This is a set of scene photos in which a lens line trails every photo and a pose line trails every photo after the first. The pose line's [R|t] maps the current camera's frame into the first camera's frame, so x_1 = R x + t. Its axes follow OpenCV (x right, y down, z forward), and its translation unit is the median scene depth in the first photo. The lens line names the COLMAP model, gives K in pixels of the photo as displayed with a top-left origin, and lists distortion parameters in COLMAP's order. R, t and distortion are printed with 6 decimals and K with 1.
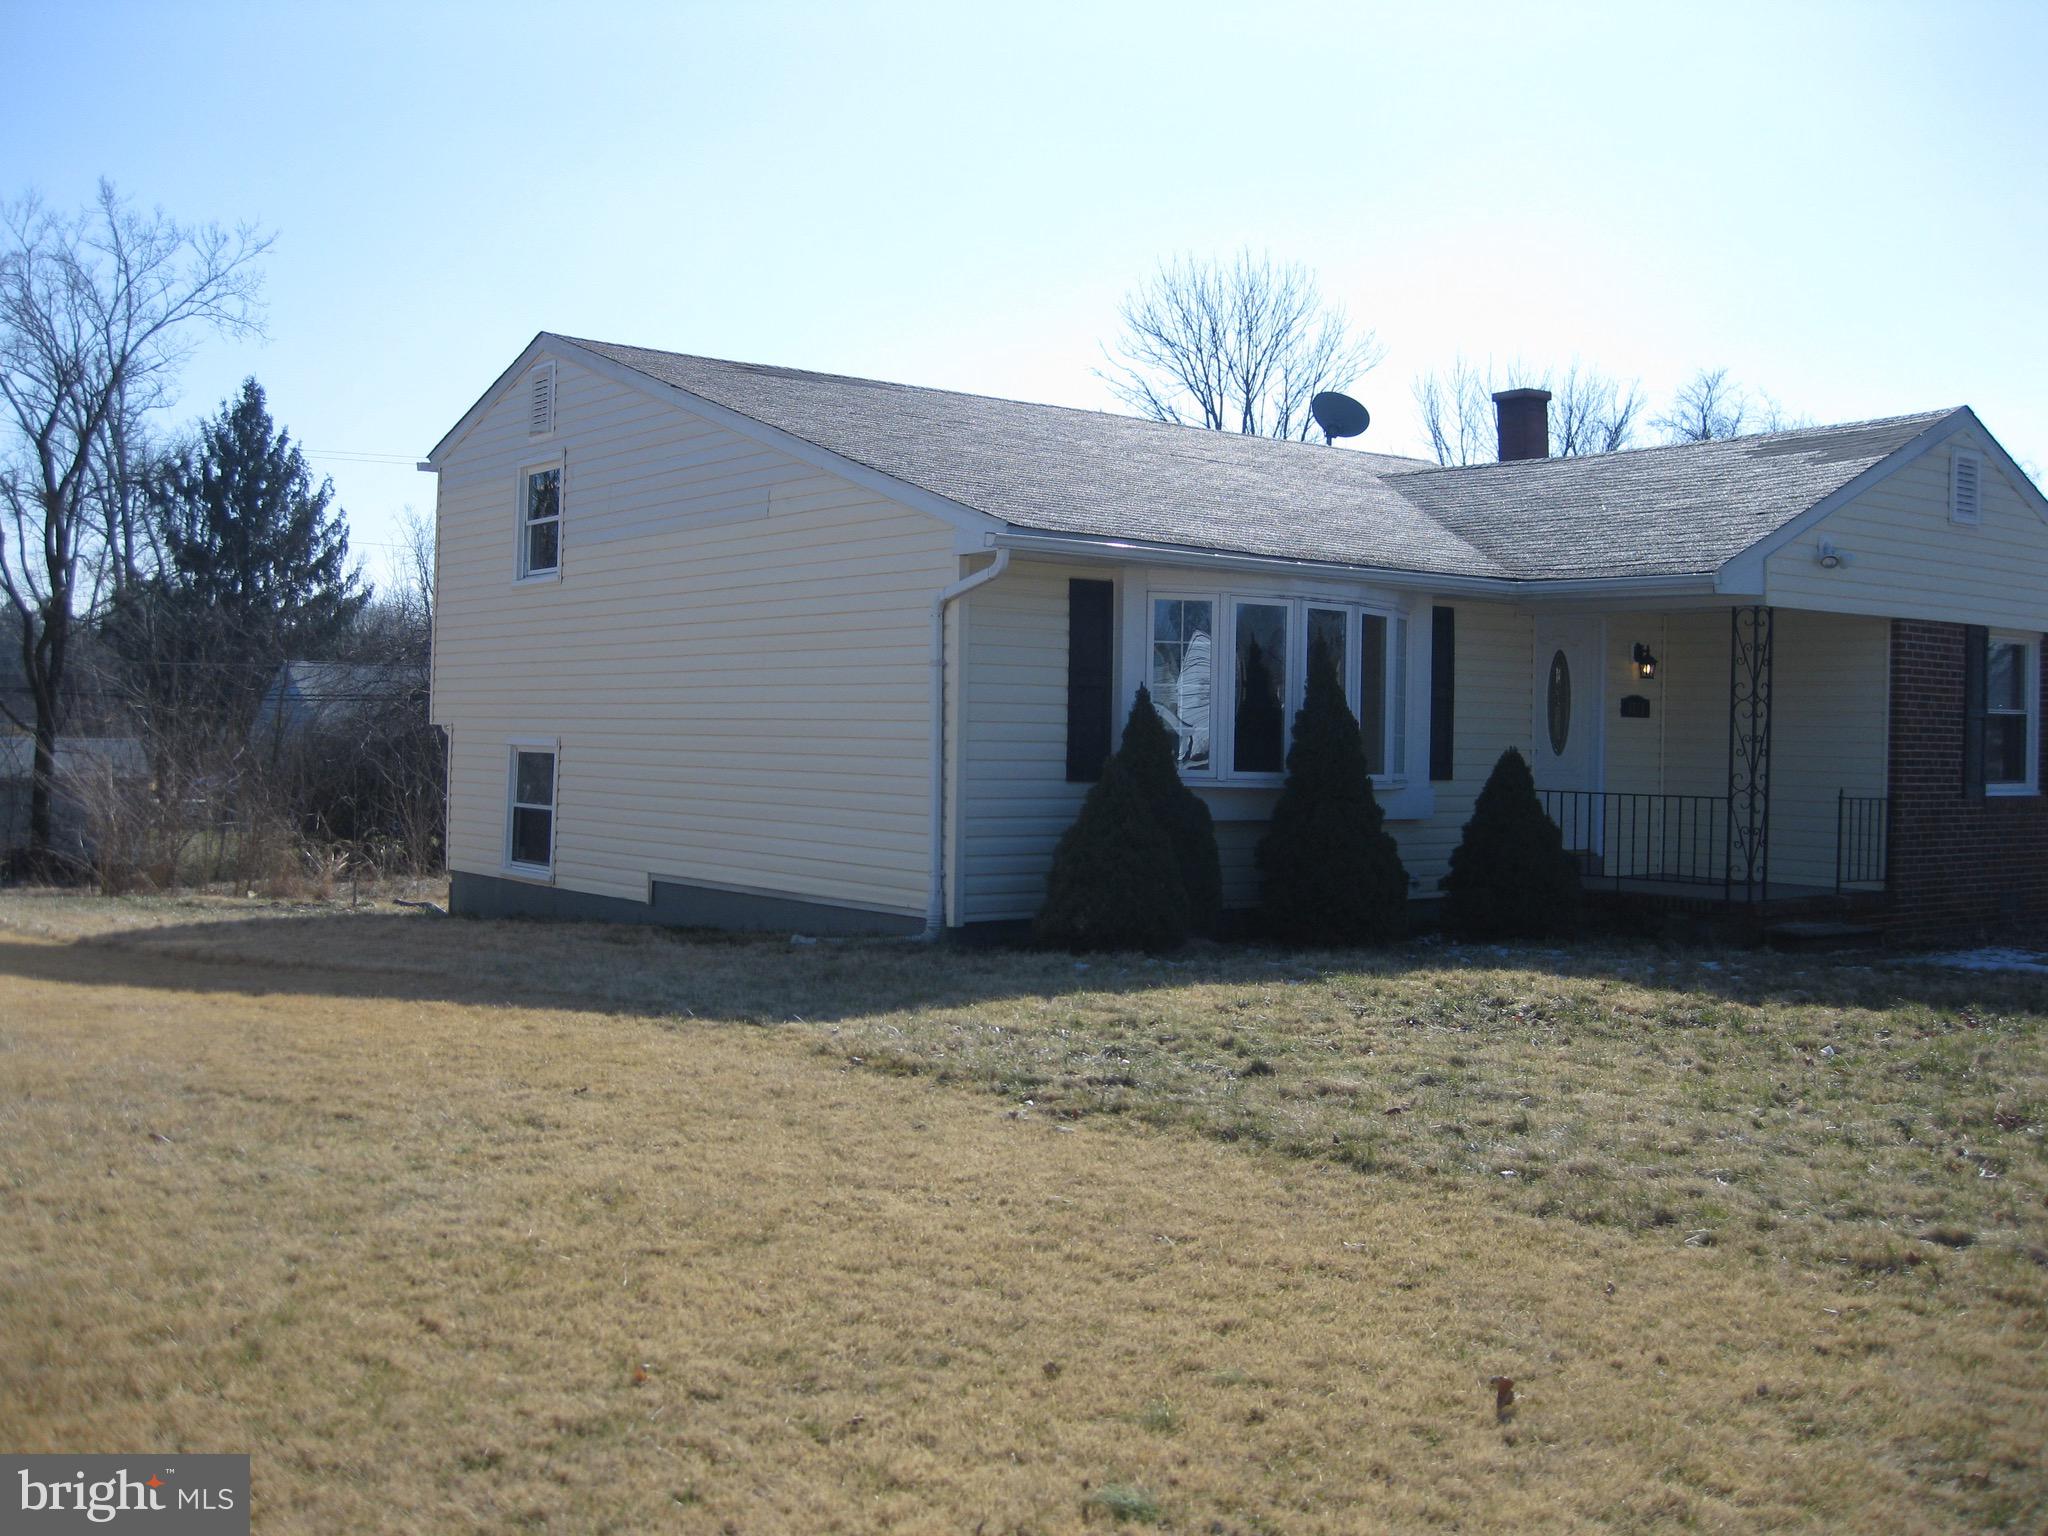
lens RADIAL K [[2118.2, 0, 1024.3], [0, 2118.2, 766.9], [0, 0, 1]] dist [-0.128881, 0.000000]
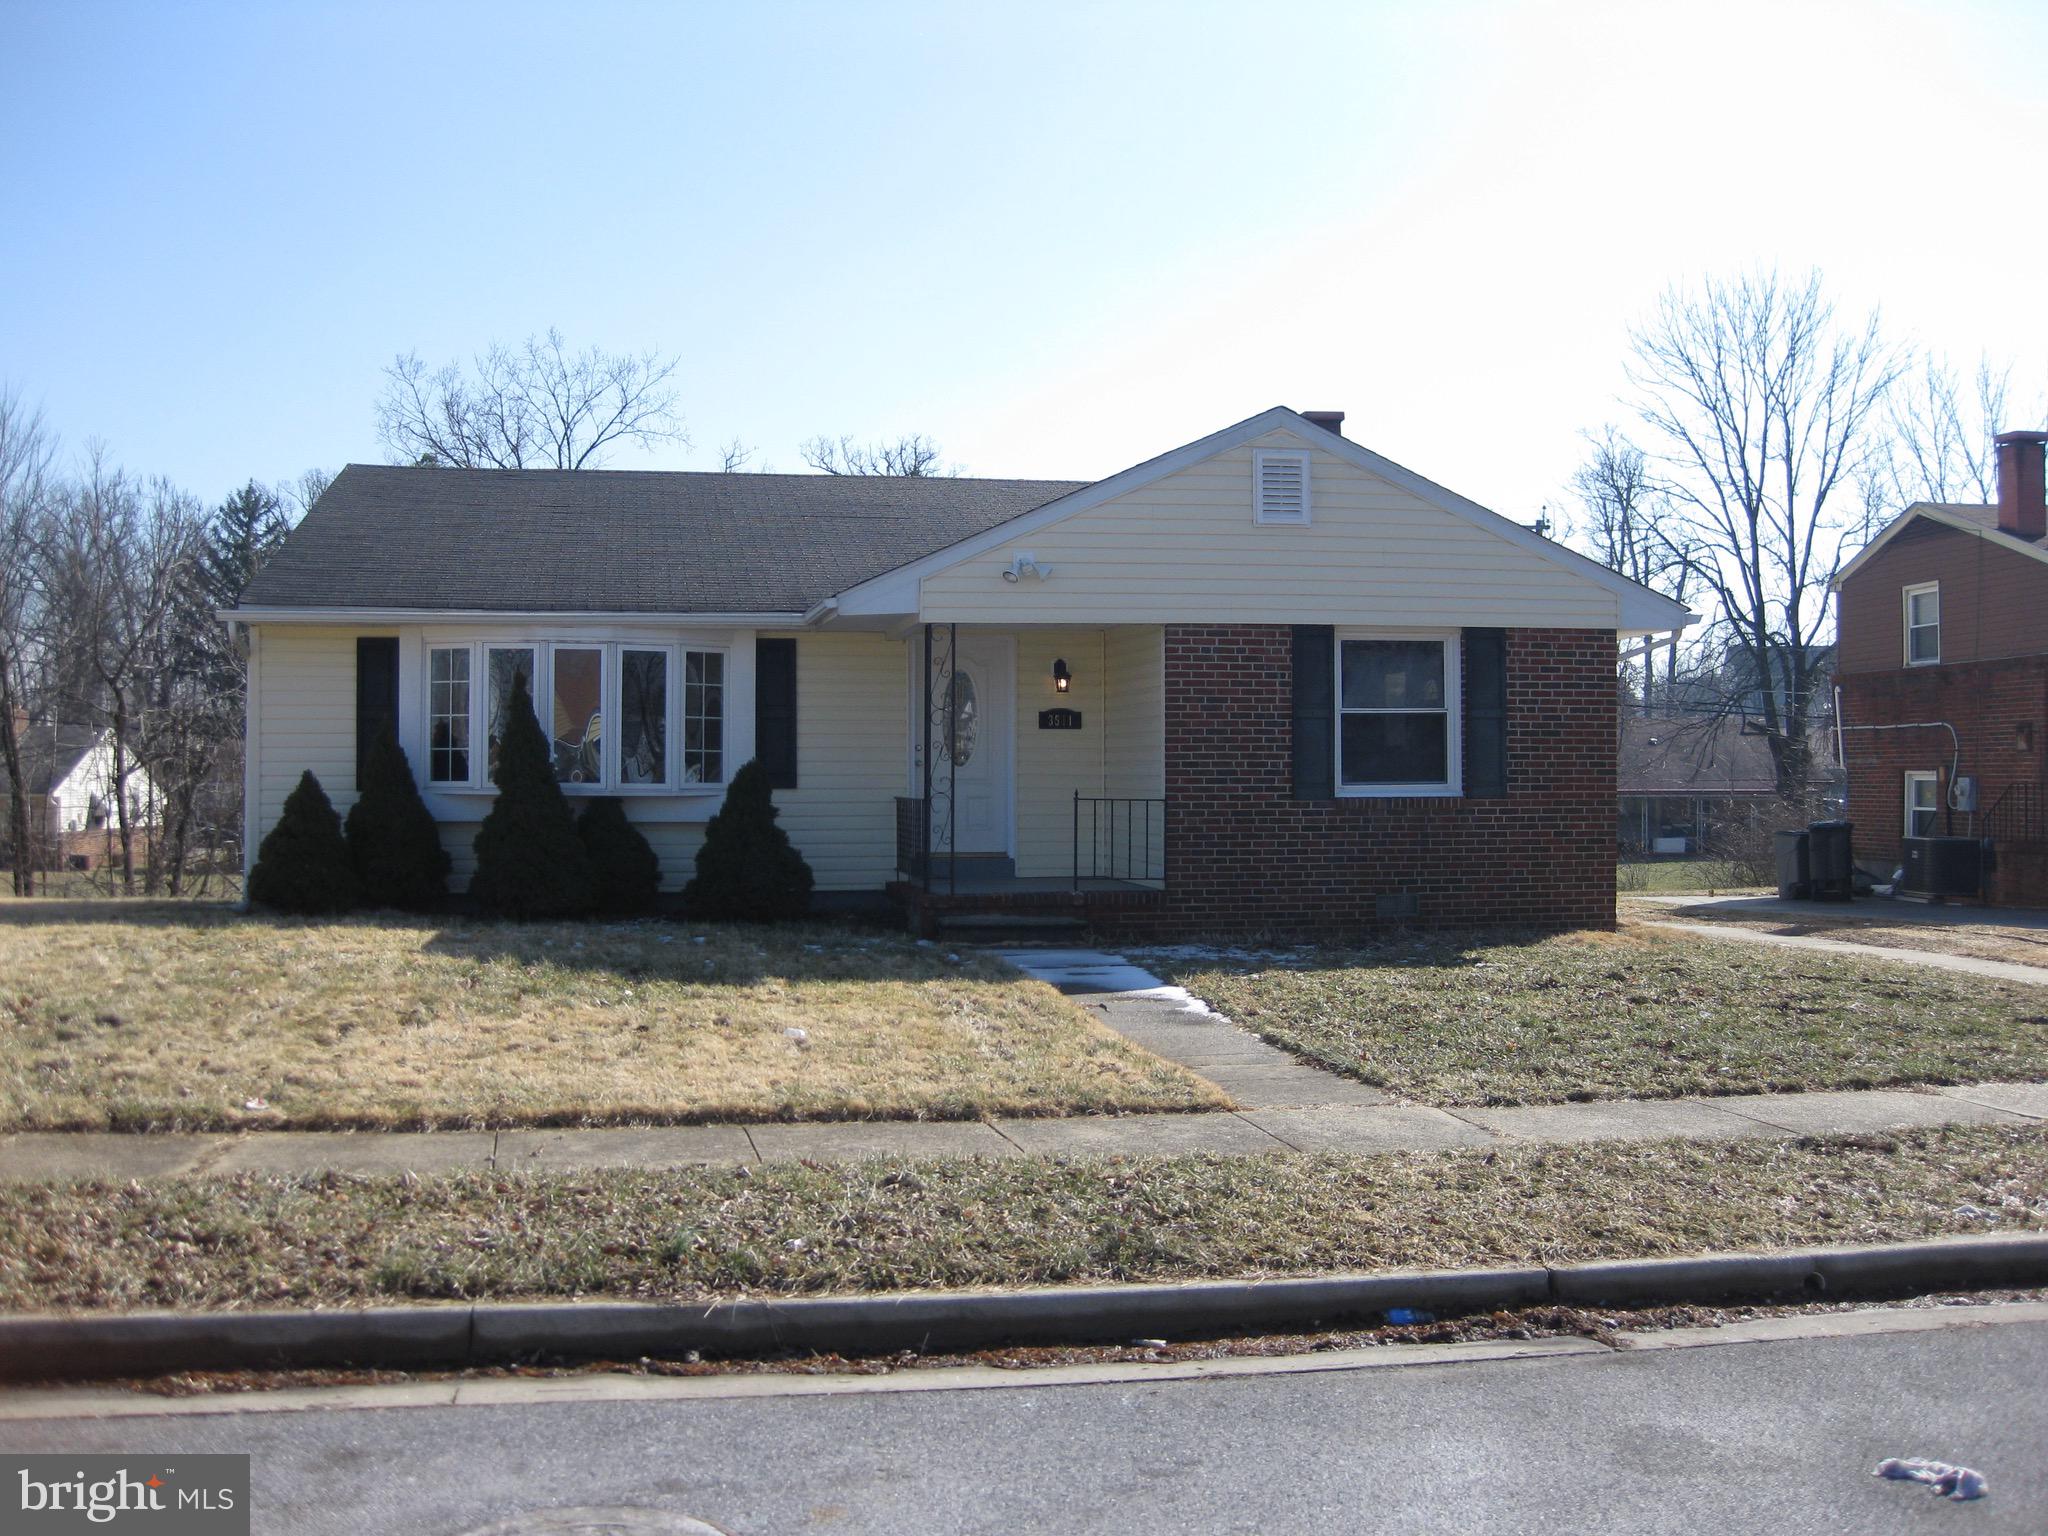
lens RADIAL K [[2118.2, 0, 1023.9], [0, 2118.2, 768.1], [0, 0, 1]] dist [-0.128881, 0.000000]
pose [[0.889955, -0.022596, -0.455489, 0.800534], [0.012430, 0.999603, -0.025301, 0.024269], [0.455879, 0.016855, 0.889882, 0.032794]]
